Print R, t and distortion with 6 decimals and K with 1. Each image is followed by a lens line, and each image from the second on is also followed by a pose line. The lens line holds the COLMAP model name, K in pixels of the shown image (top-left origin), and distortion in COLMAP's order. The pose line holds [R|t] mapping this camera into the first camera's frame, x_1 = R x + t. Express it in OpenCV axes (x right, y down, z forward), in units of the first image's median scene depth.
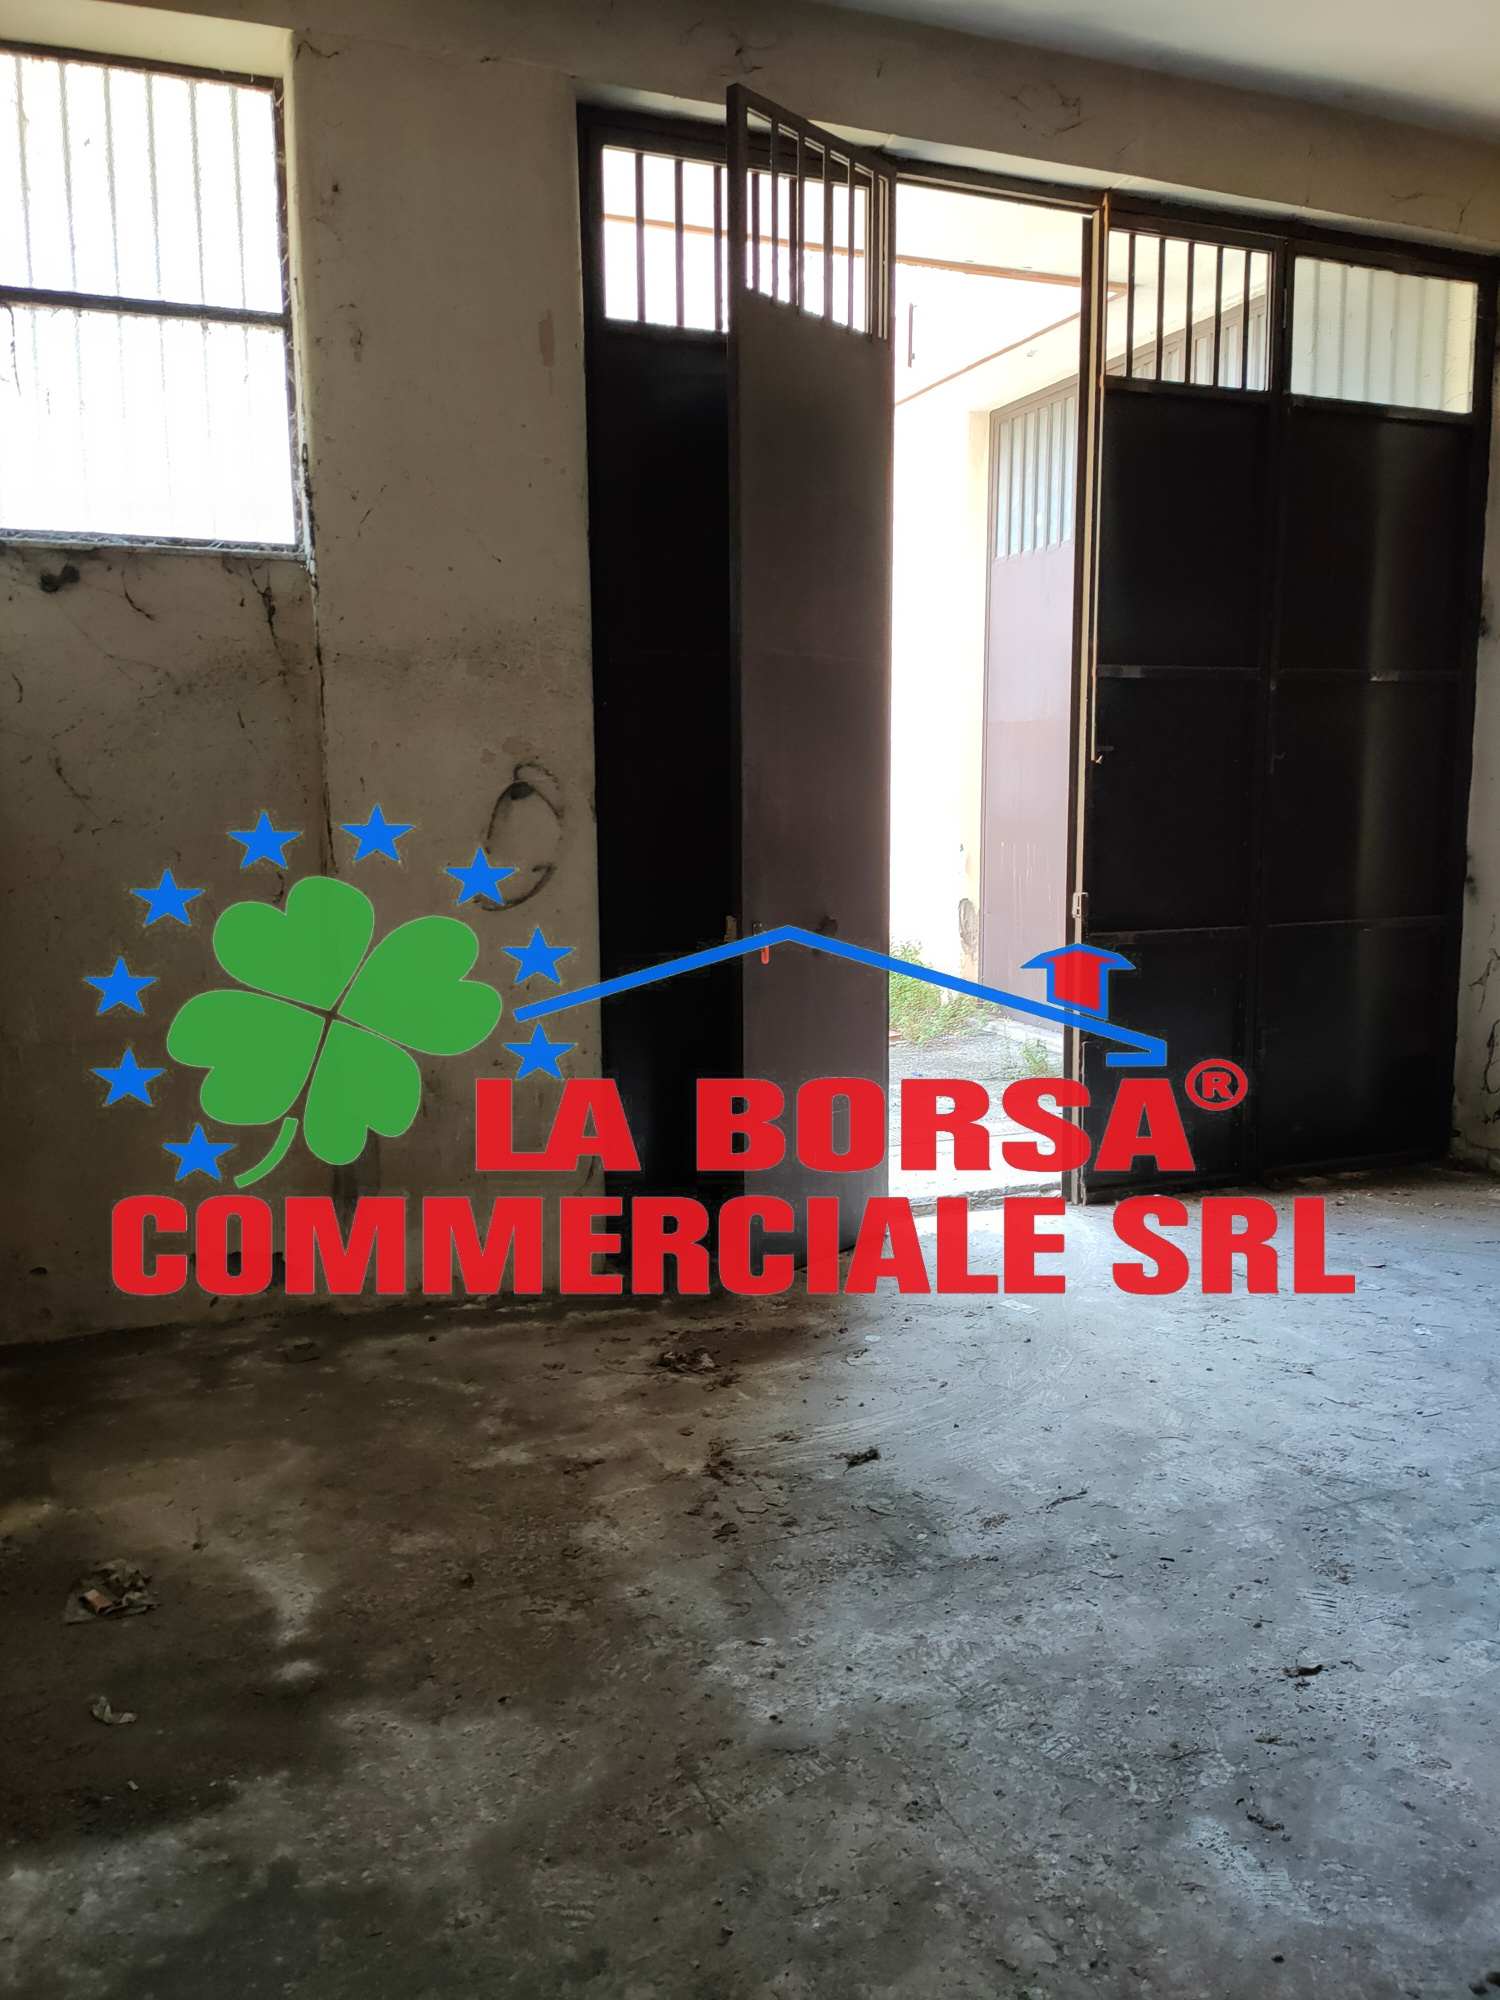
lens RADIAL K [[1508.0, 0, 743.4], [0, 1508.0, 1004.4], [0, 0, 1]] dist [0.082153, -0.127599]
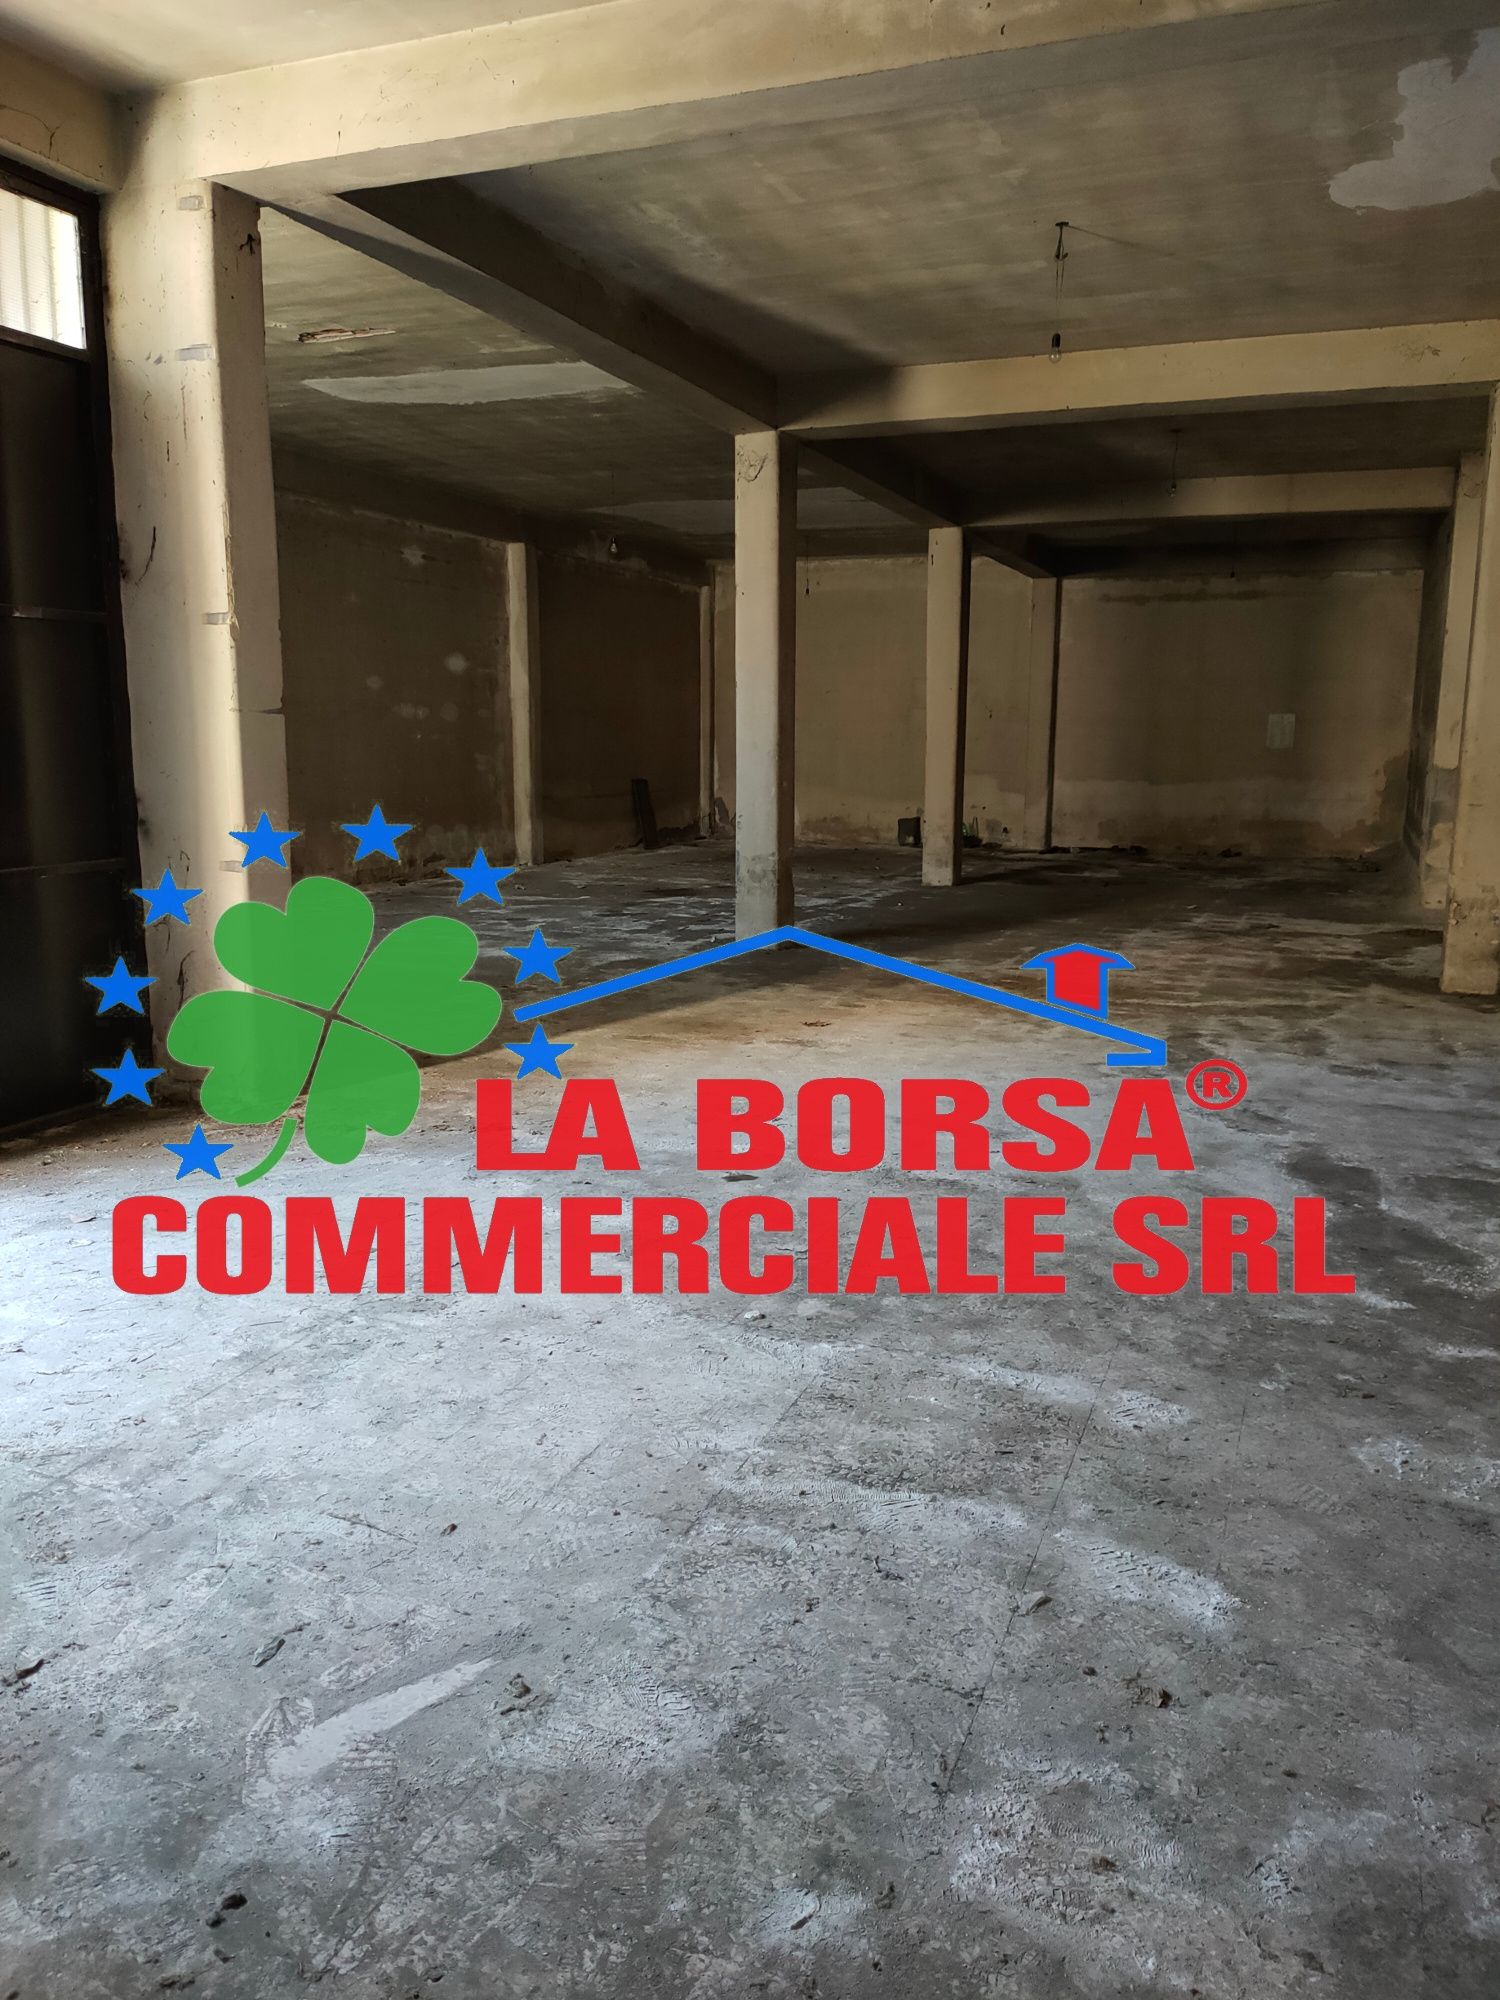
lens RADIAL K [[1508.5, 0, 747.8], [0, 1508.5, 991.8], [0, 0, 1]] dist [0.085593, -0.131542]
pose [[0.694360, -0.110686, 0.711065, 0.043796], [0.089240, 0.993717, 0.067541, -0.003718], [-0.714073, 0.016558, 0.699875, 0.013071]]
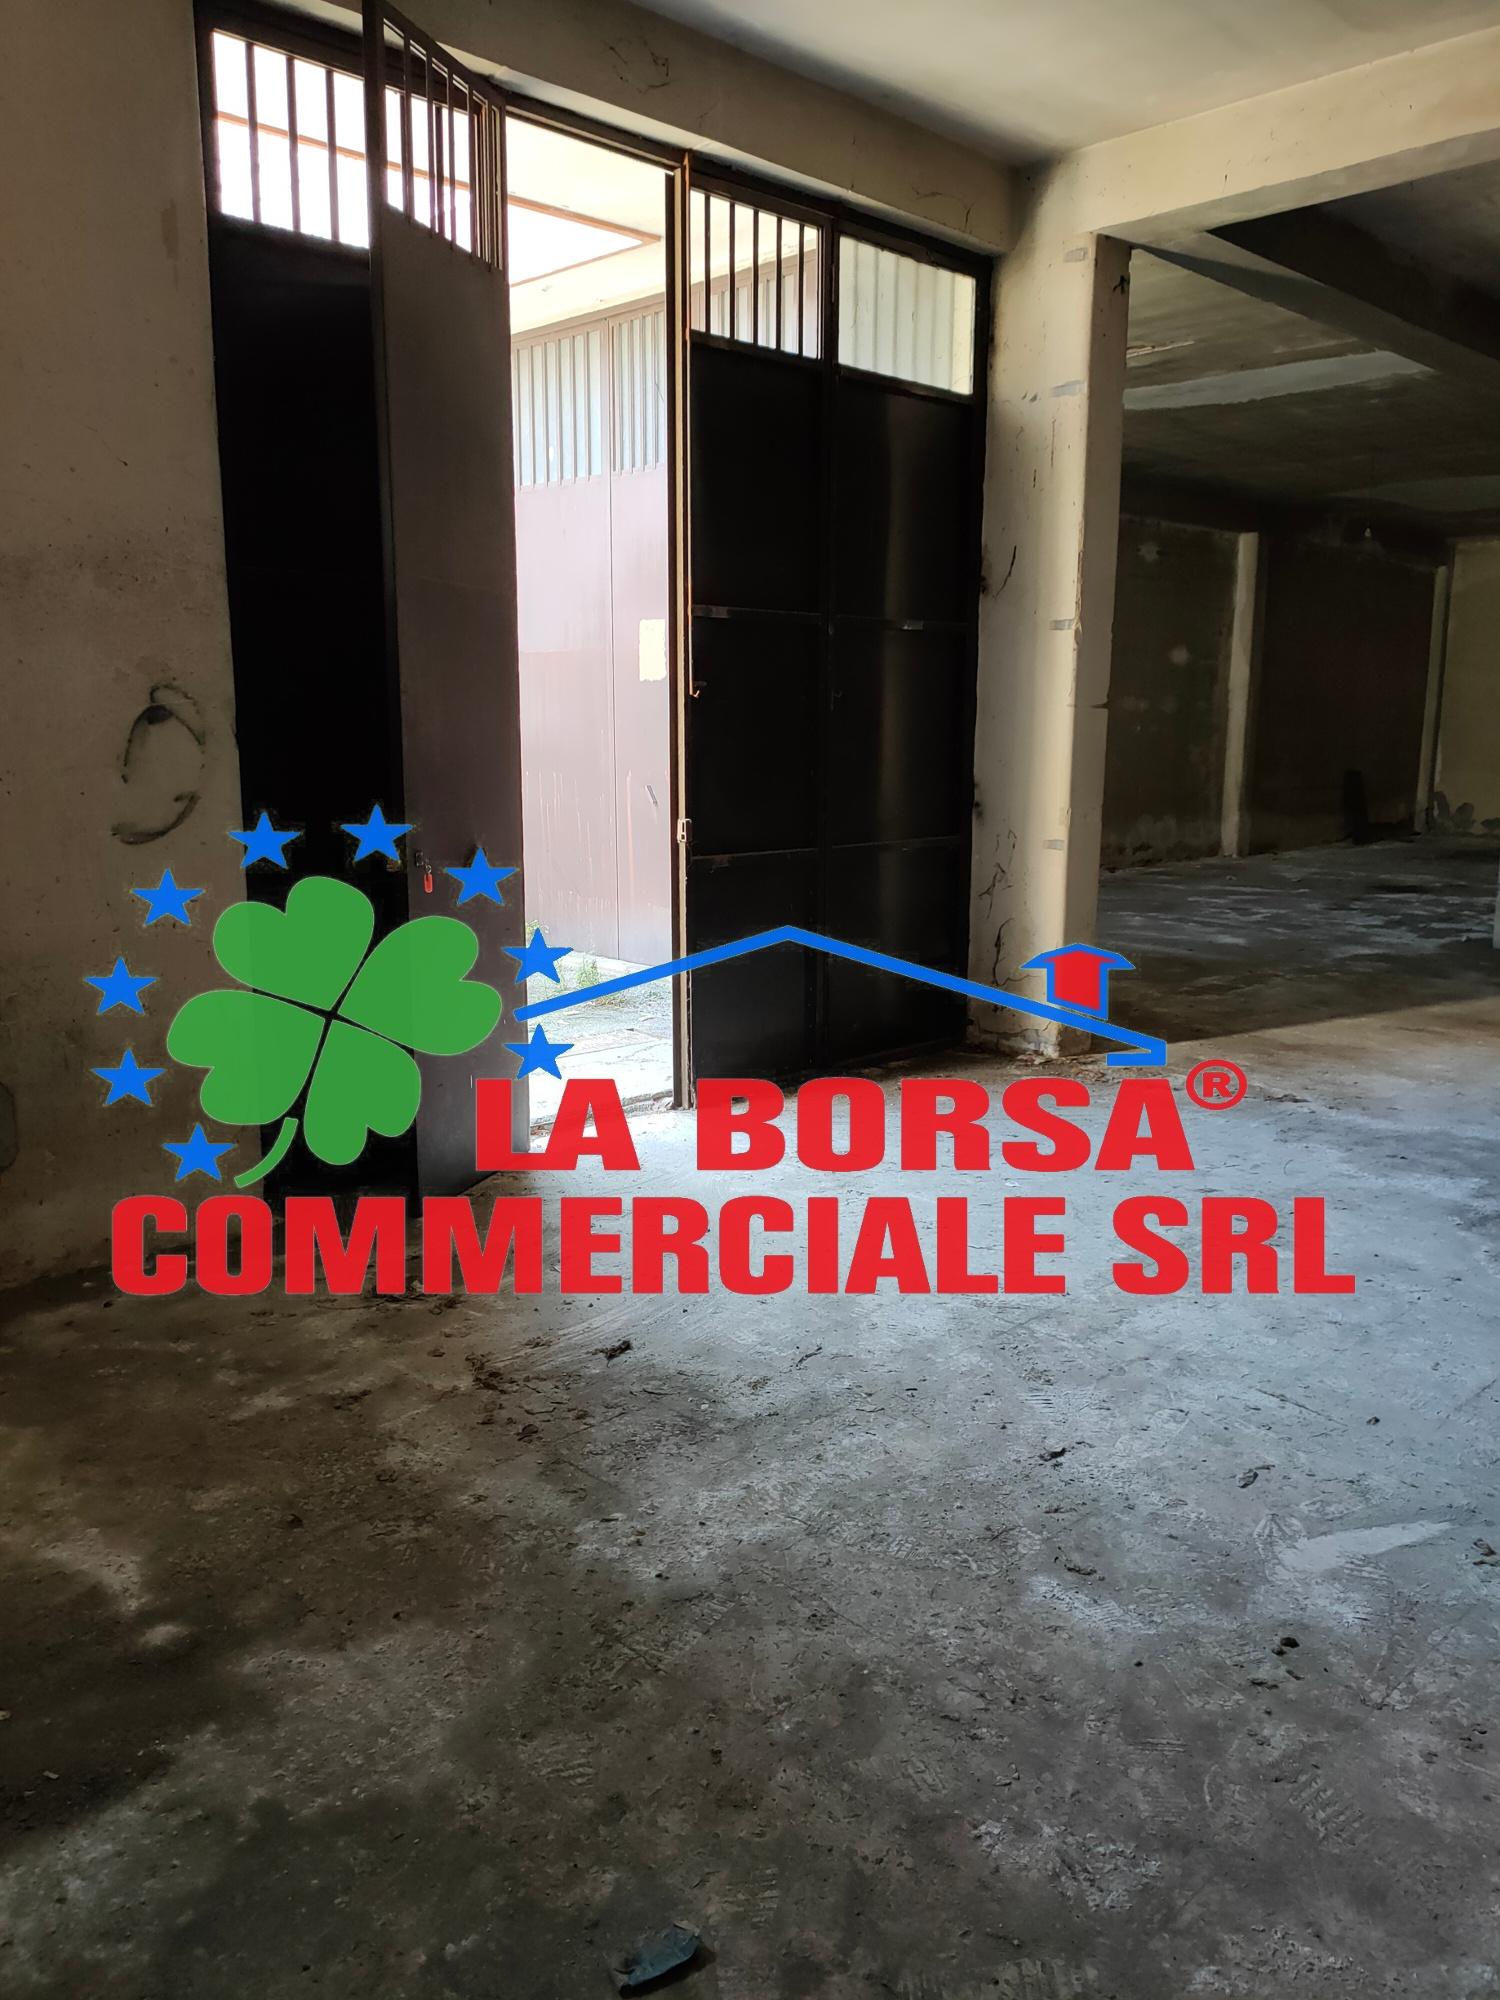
lens RADIAL K [[1508.5, 0, 747.8], [0, 1508.5, 991.8], [0, 0, 1]] dist [0.085593, -0.131542]
pose [[0.925774, -0.055873, 0.373925, -0.236345], [0.041971, 0.998095, 0.045225, 0.002983], [-0.375740, -0.026174, 0.926356, -0.016977]]
